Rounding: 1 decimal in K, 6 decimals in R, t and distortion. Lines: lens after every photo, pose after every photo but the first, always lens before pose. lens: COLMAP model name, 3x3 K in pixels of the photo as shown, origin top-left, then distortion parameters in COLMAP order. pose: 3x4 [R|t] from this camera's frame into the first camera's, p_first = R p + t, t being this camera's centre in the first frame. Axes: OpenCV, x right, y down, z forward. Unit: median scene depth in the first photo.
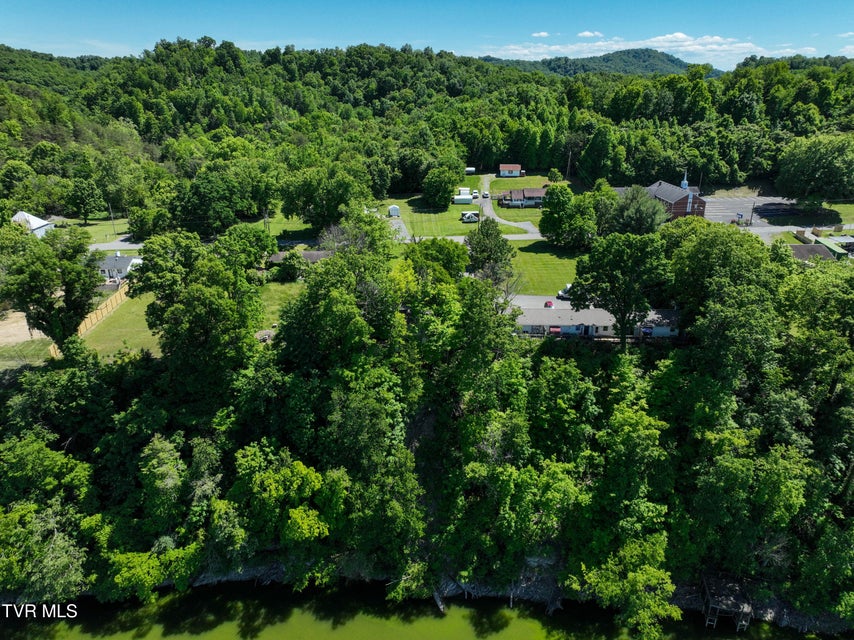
lens RADIAL K [[599.7, 0, 432.0], [0, 599.7, 315.2], [0, 0, 1]] dist [-0.001208, 0.018955]
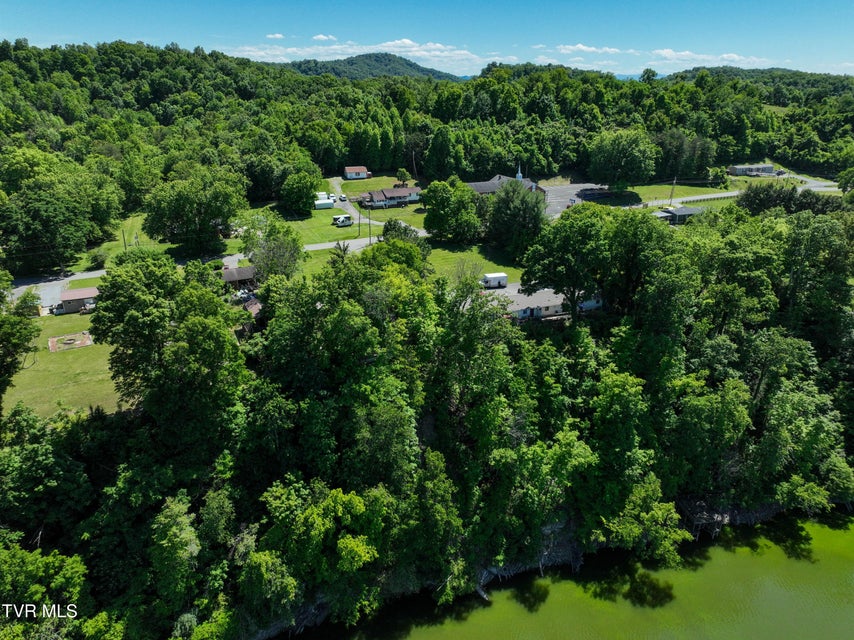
lens RADIAL K [[599.7, 0, 431.7], [0, 599.7, 314.1], [0, 0, 1]] dist [-0.001208, 0.018955]
pose [[0.921871, -0.136907, 0.362505, -0.347095], [0.138755, 0.990103, 0.021069, -0.023087], [-0.361802, 0.030876, 0.931744, 0.057347]]
